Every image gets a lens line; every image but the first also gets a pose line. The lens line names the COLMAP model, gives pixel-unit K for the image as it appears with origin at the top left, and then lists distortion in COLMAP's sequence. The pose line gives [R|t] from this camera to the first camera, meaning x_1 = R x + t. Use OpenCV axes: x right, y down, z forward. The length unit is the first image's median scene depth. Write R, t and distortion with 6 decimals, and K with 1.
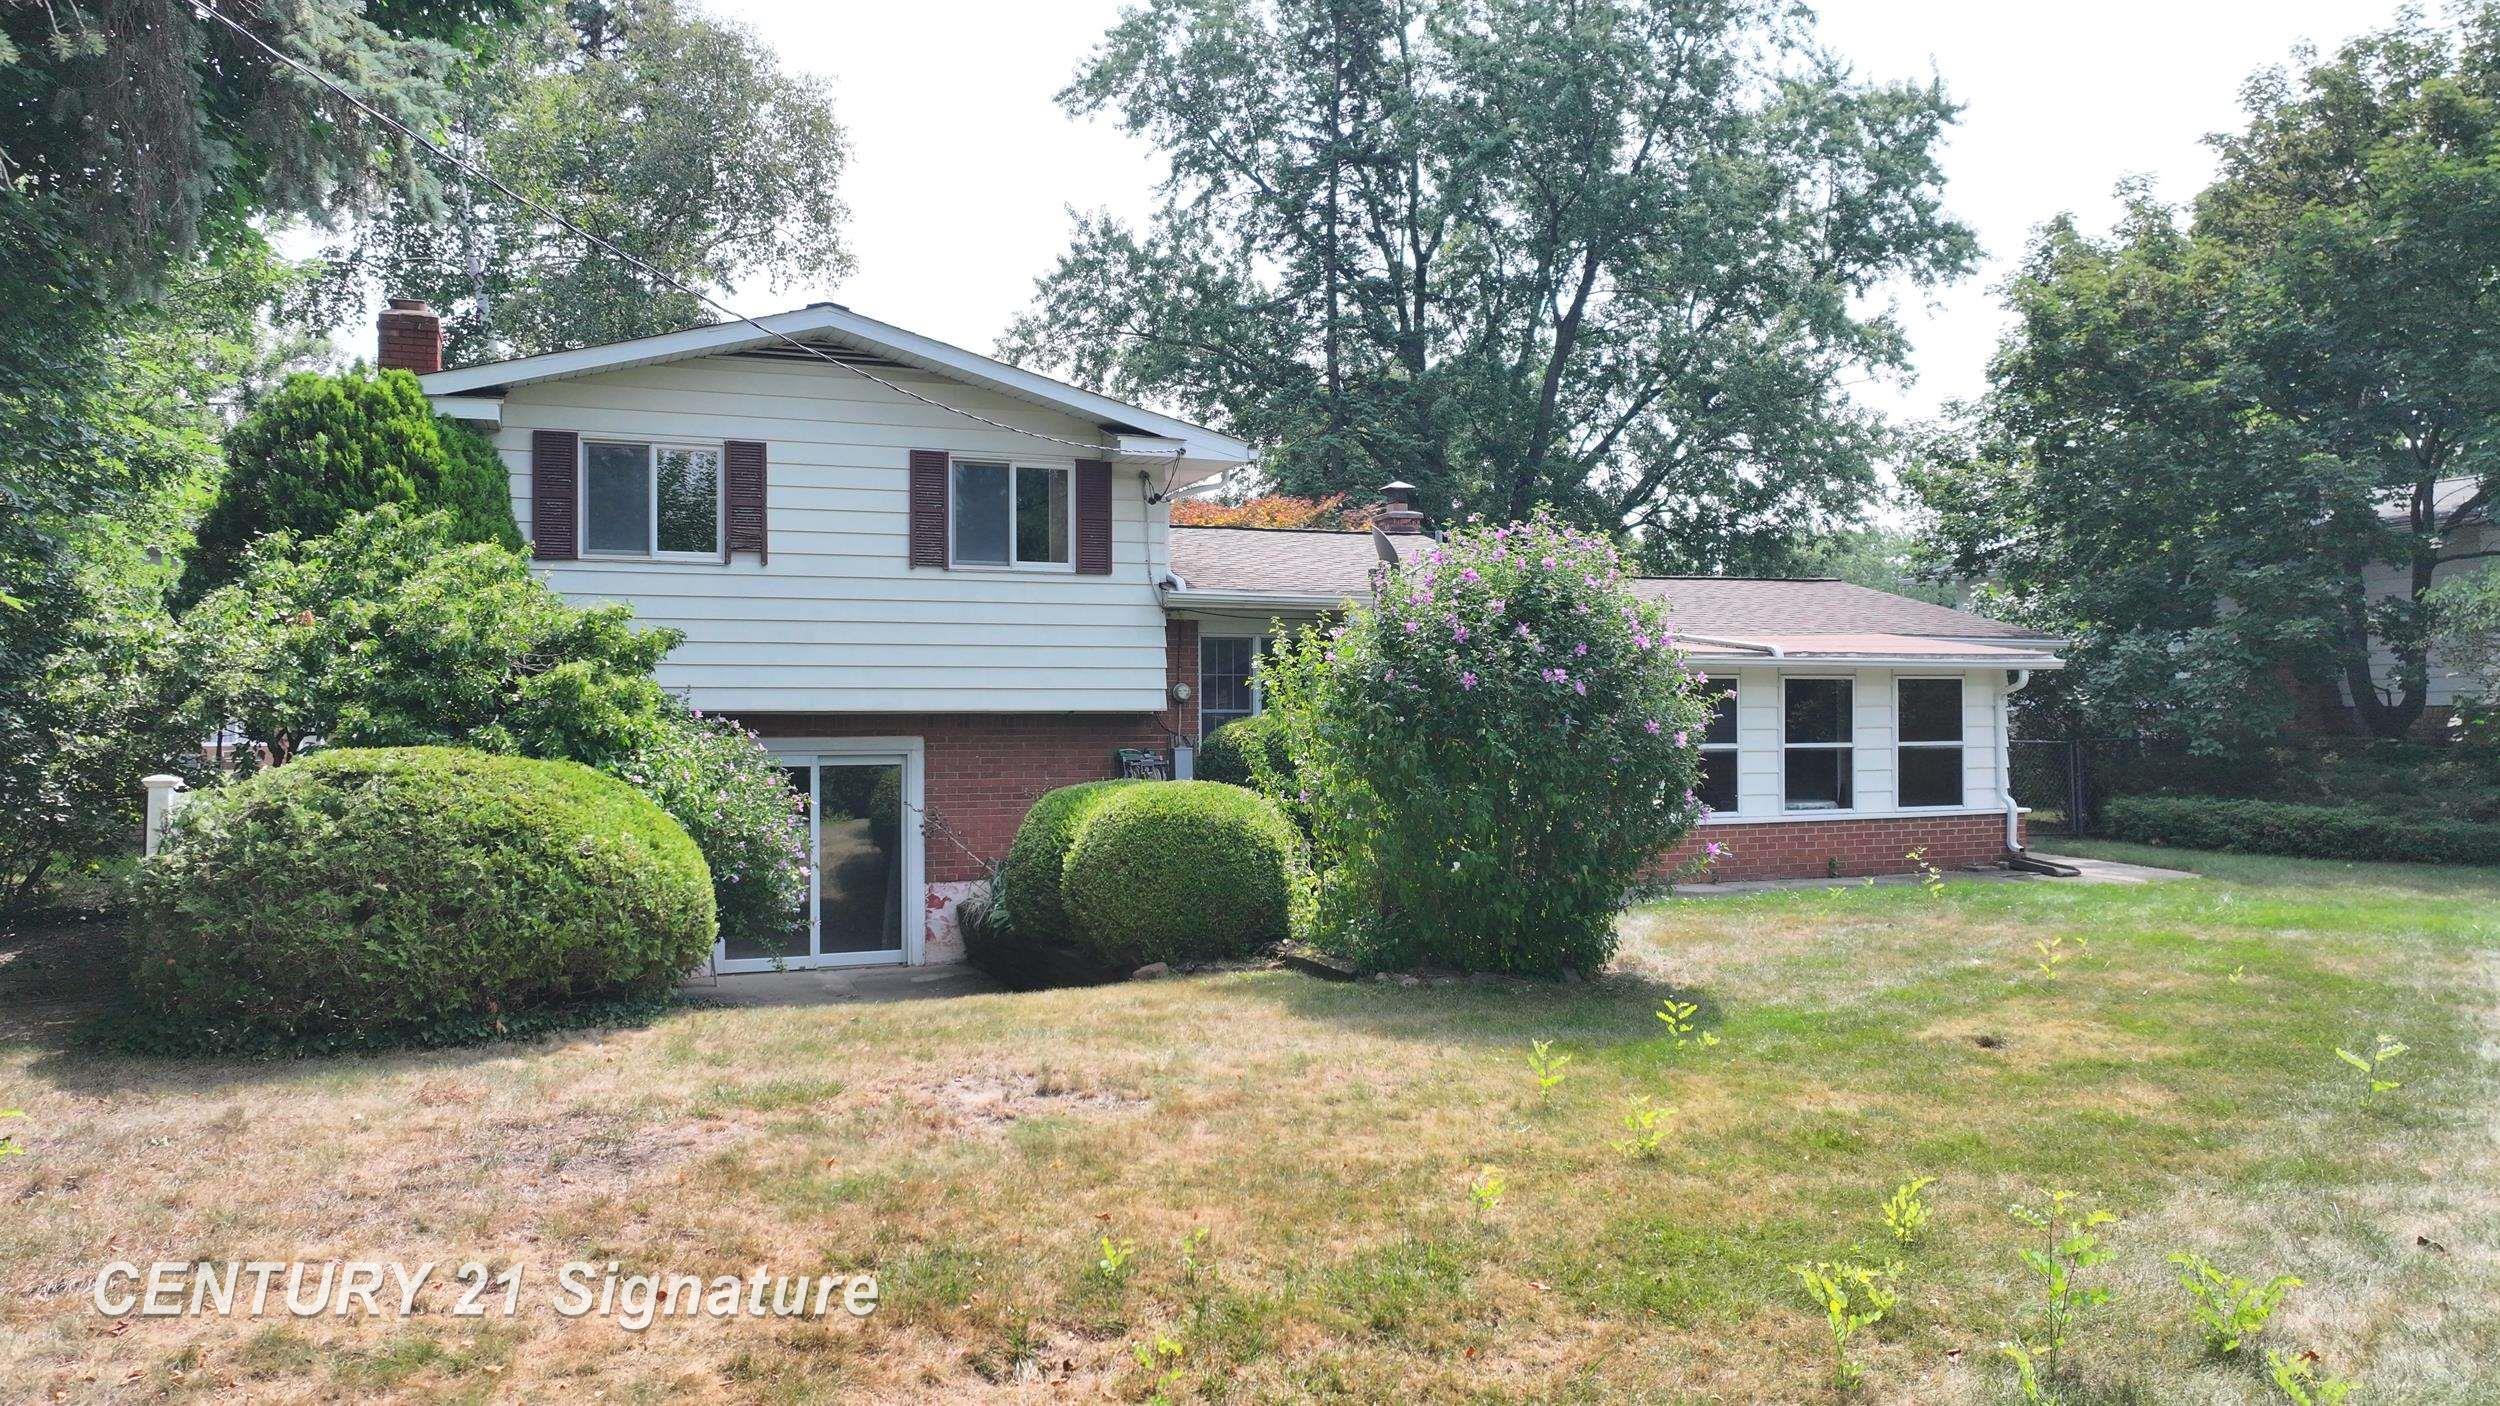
lens RADIAL K [[1757.9, 0, 1239.8], [0, 1757.9, 696.6], [0, 0, 1]] dist [0.007298, 0.005035]
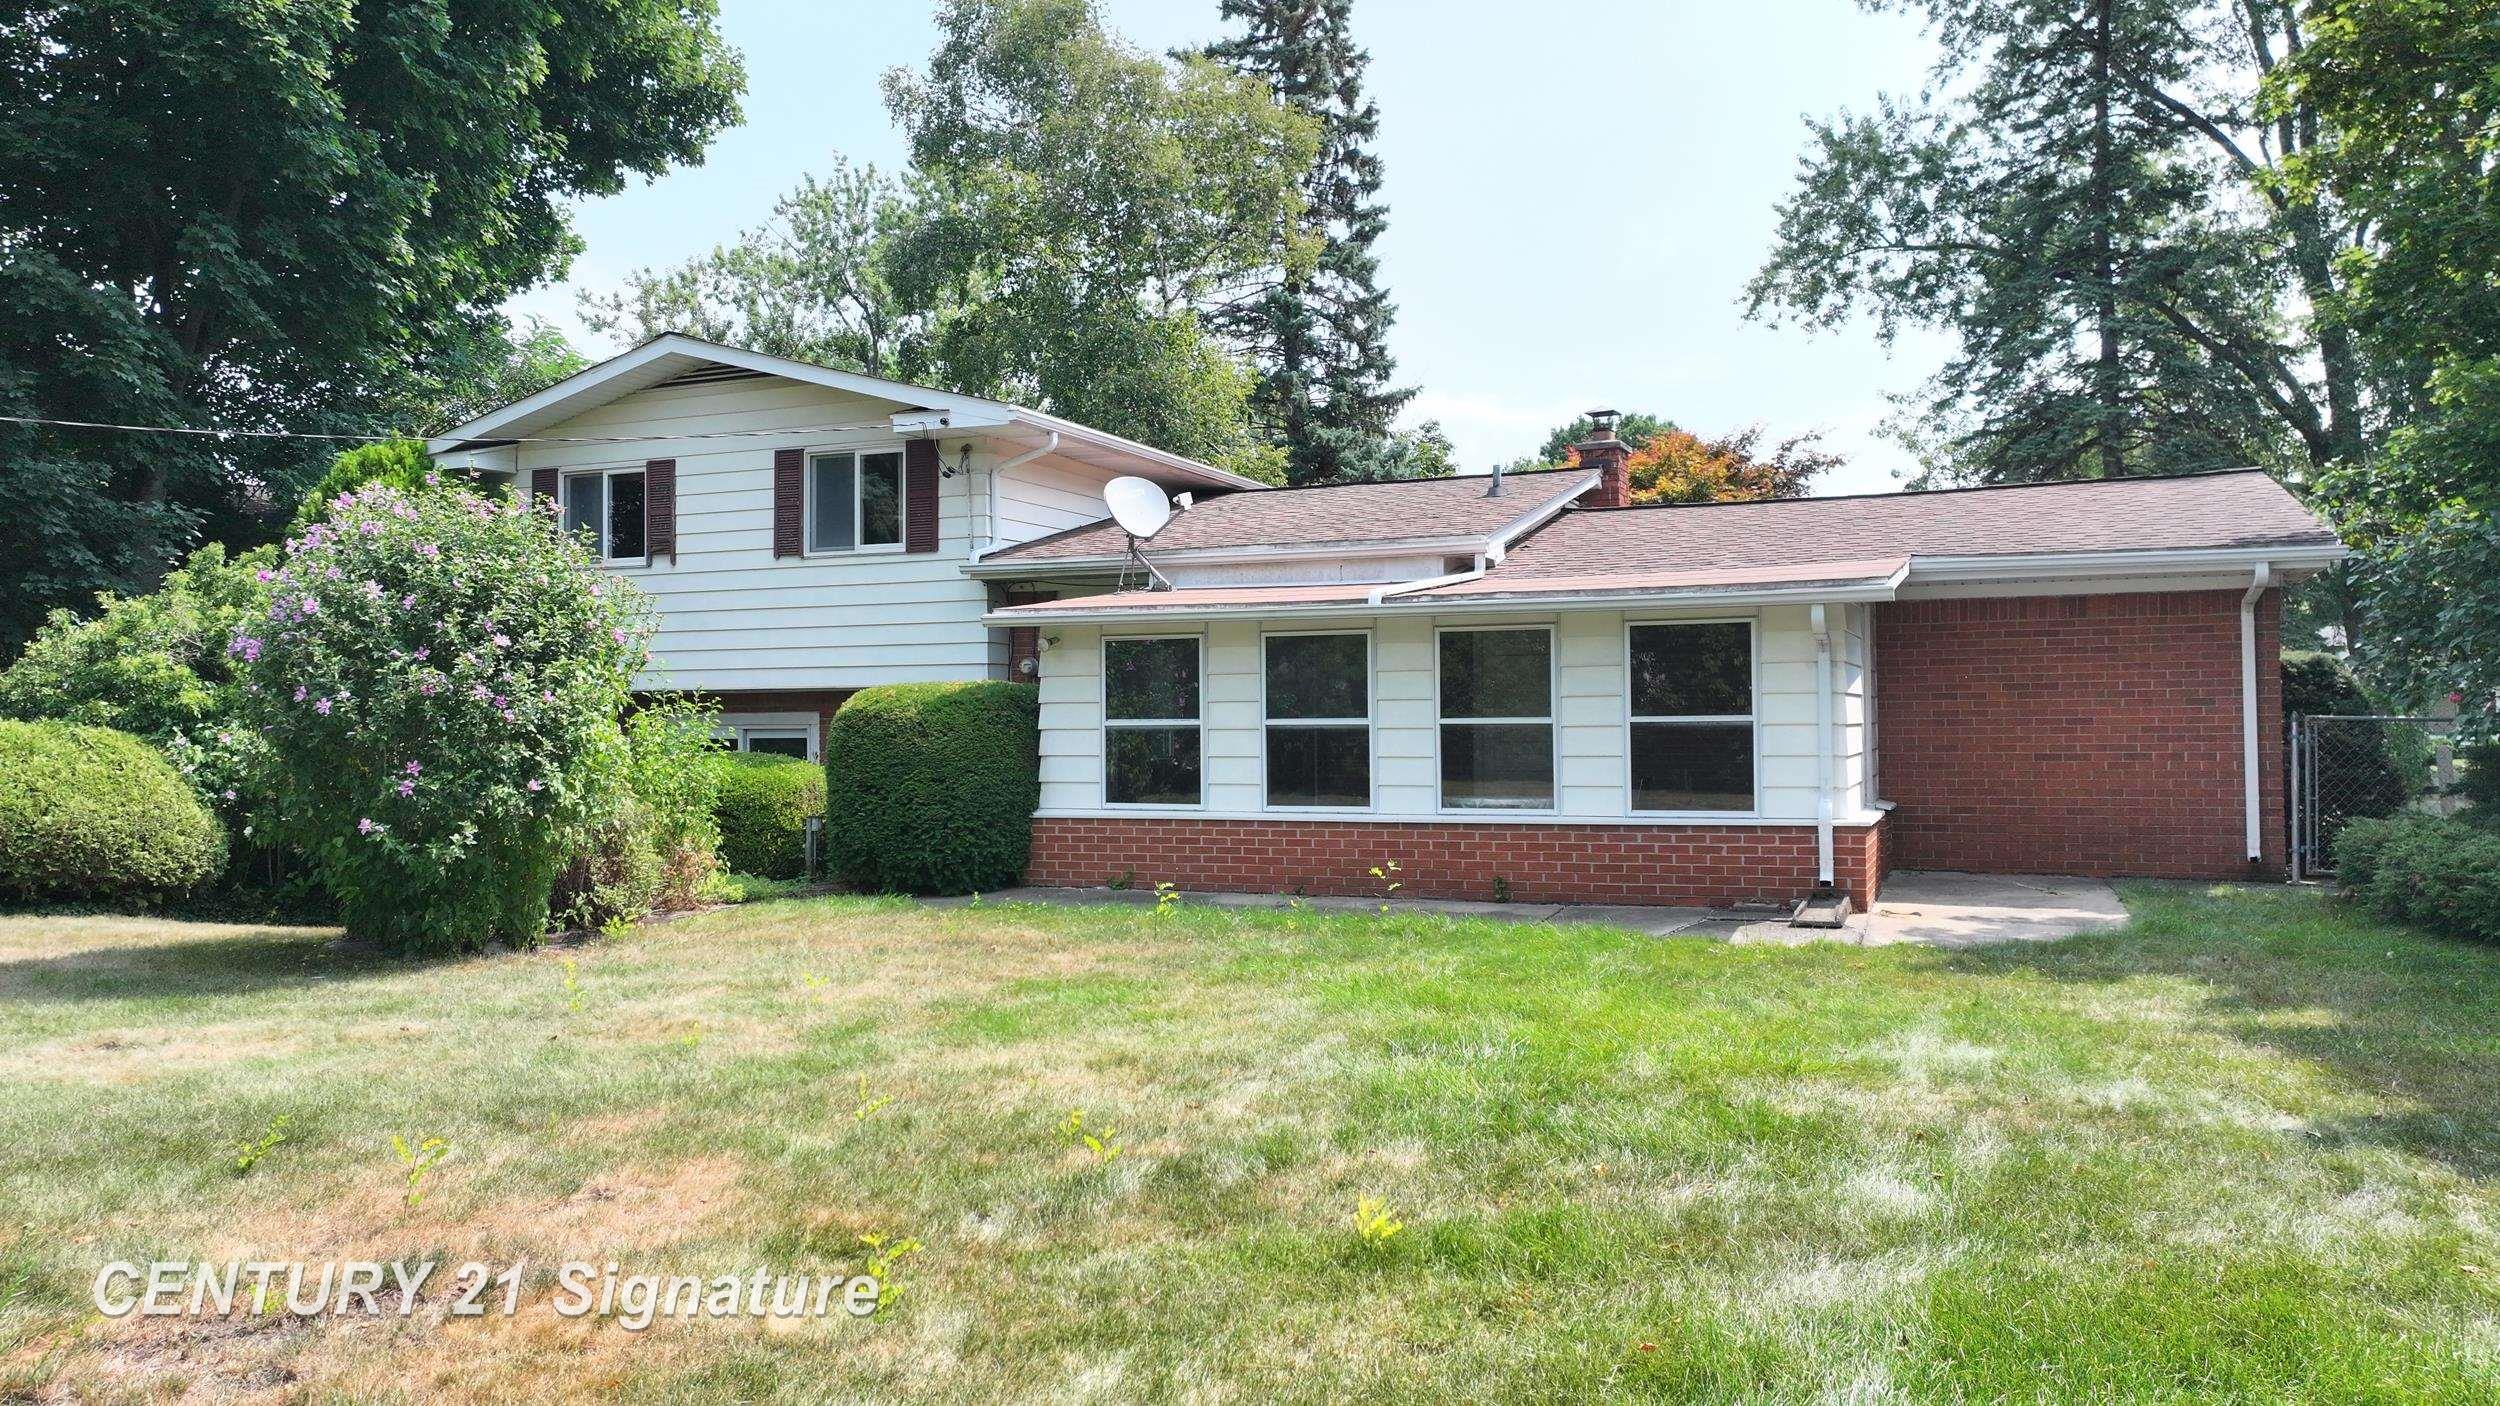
lens RADIAL K [[1757.9, 0, 1245.6], [0, 1757.9, 709.2], [0, 0, 1]] dist [0.007298, 0.005035]
pose [[0.718864, -0.004579, -0.695136, 0.750024], [0.014883, 0.999850, 0.008805, 0.014811], [0.694991, -0.016675, 0.718825, 0.395583]]
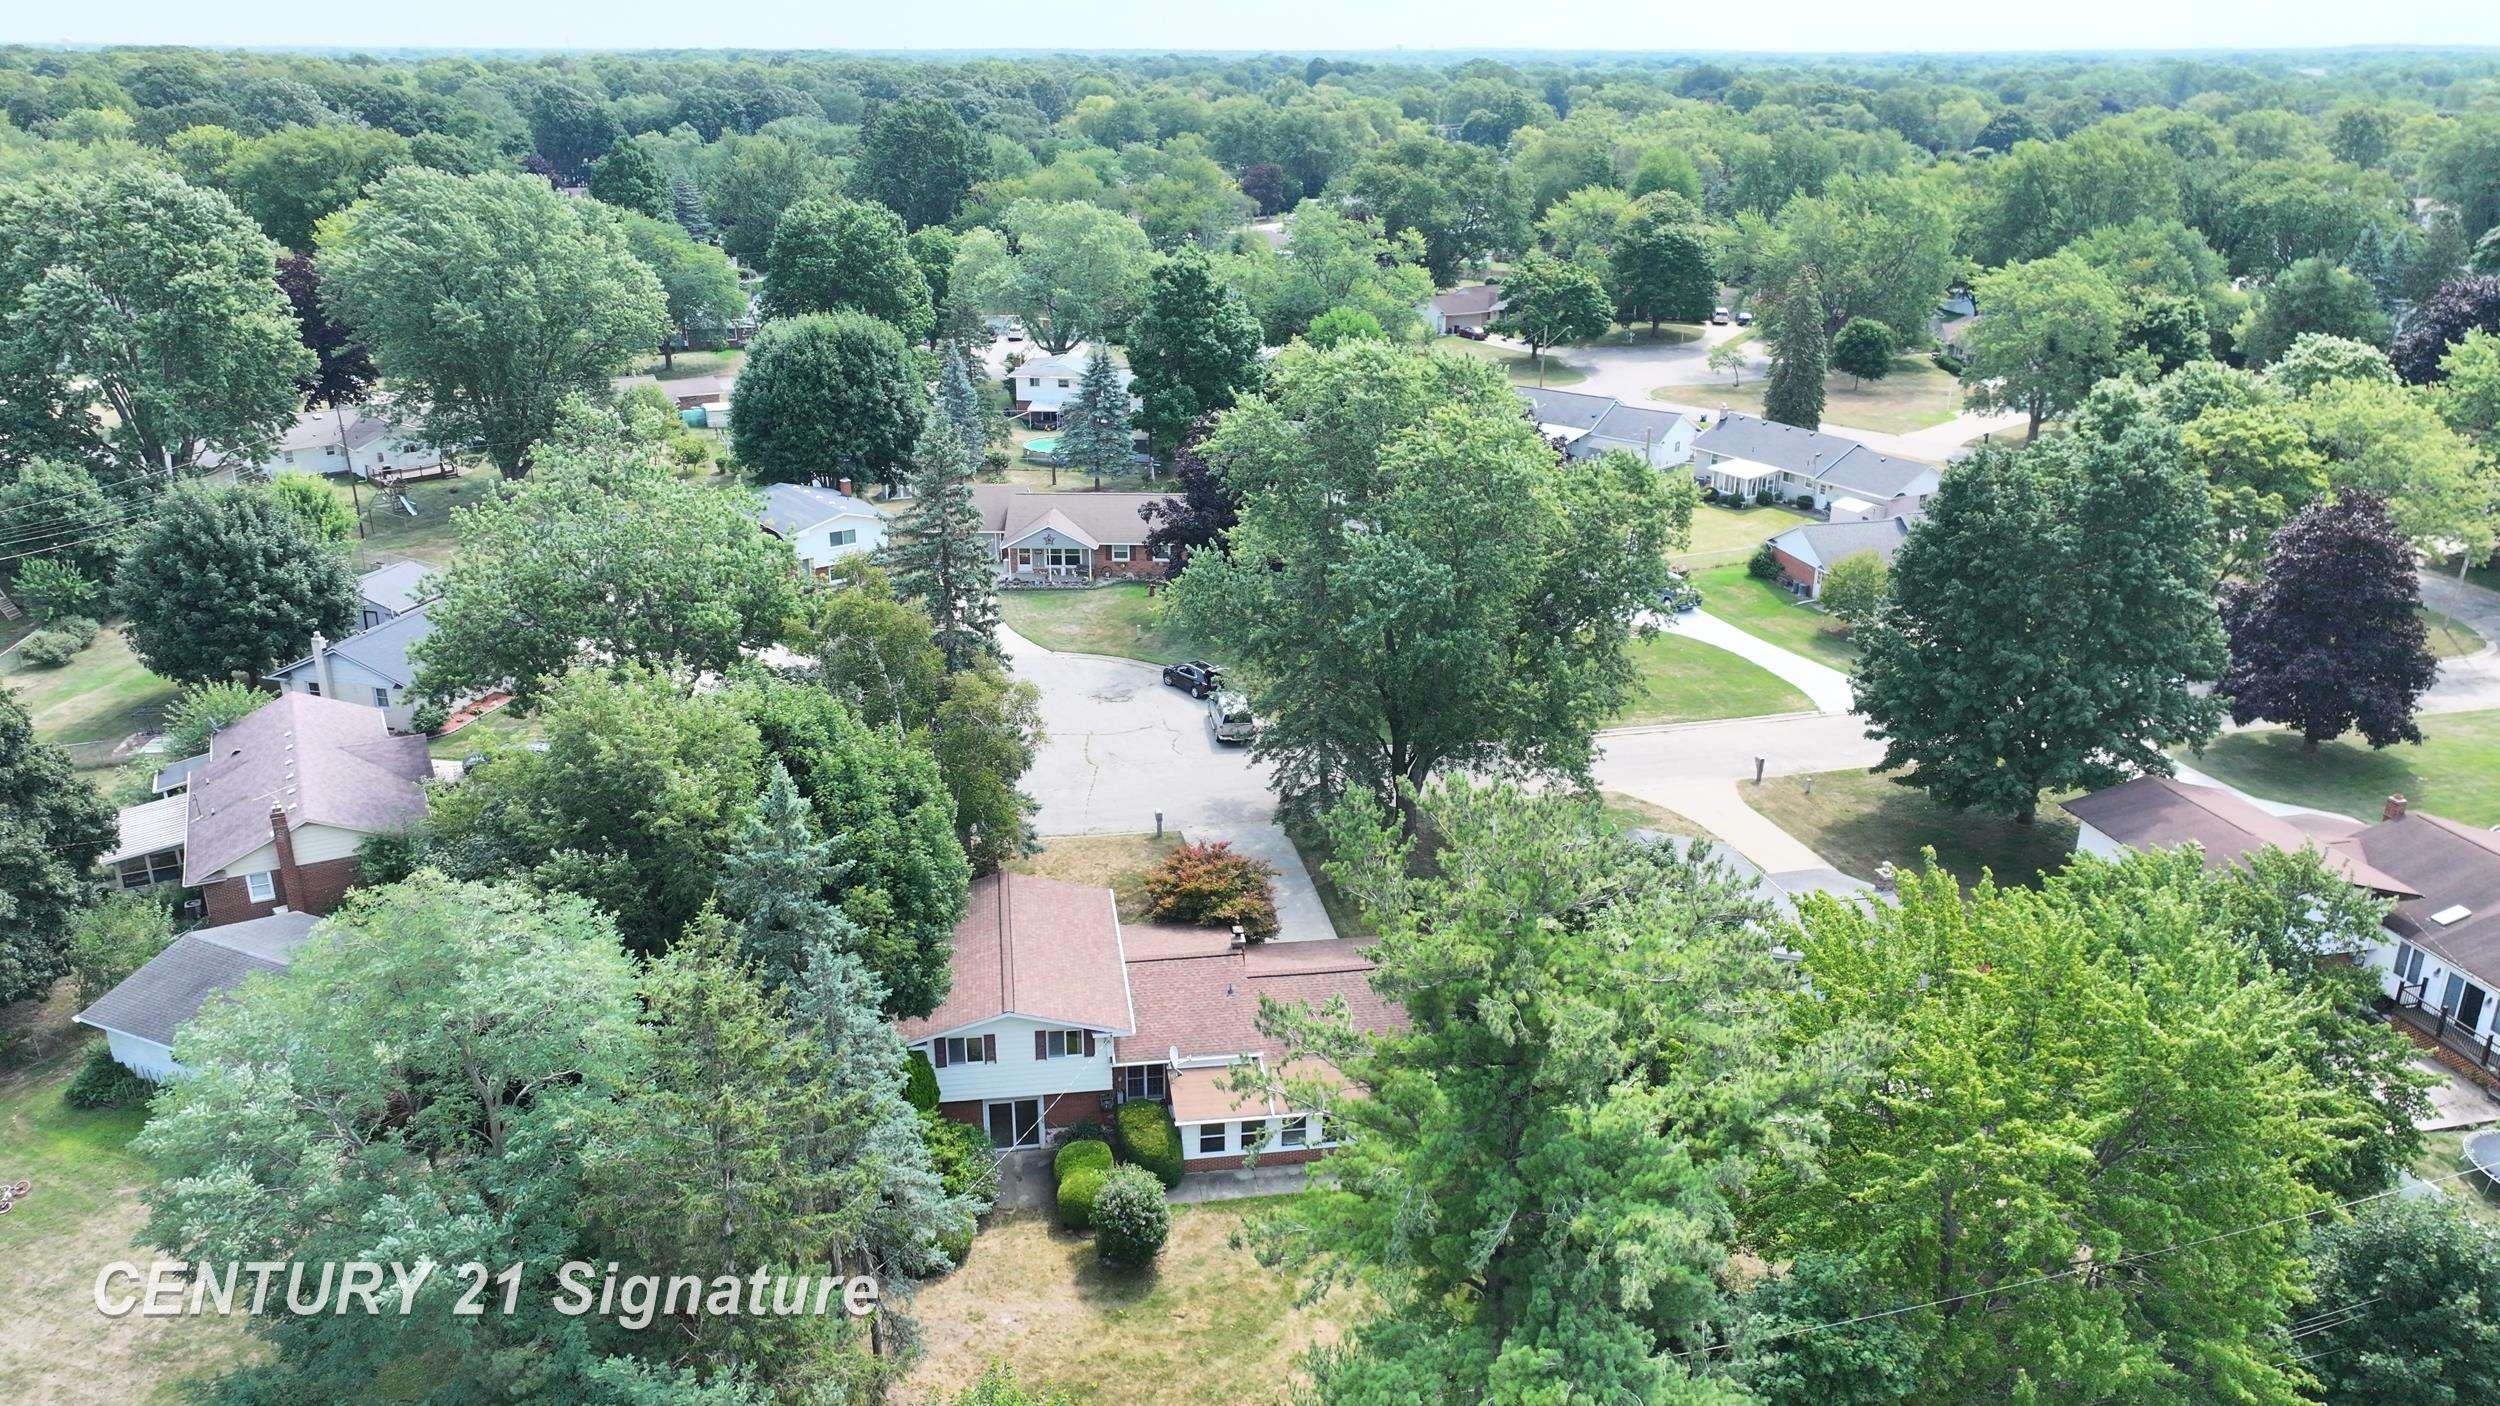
lens RADIAL K [[1757.9, 0, 1250.7], [0, 1757.9, 701.7], [0, 0, 1]] dist [0.007298, 0.005035]
pose [[0.974985, 0.083604, -0.205950, 0.865715], [-0.003976, 0.932978, 0.359911, -1.937430], [0.222237, -0.350089, 0.909972, -1.796790]]
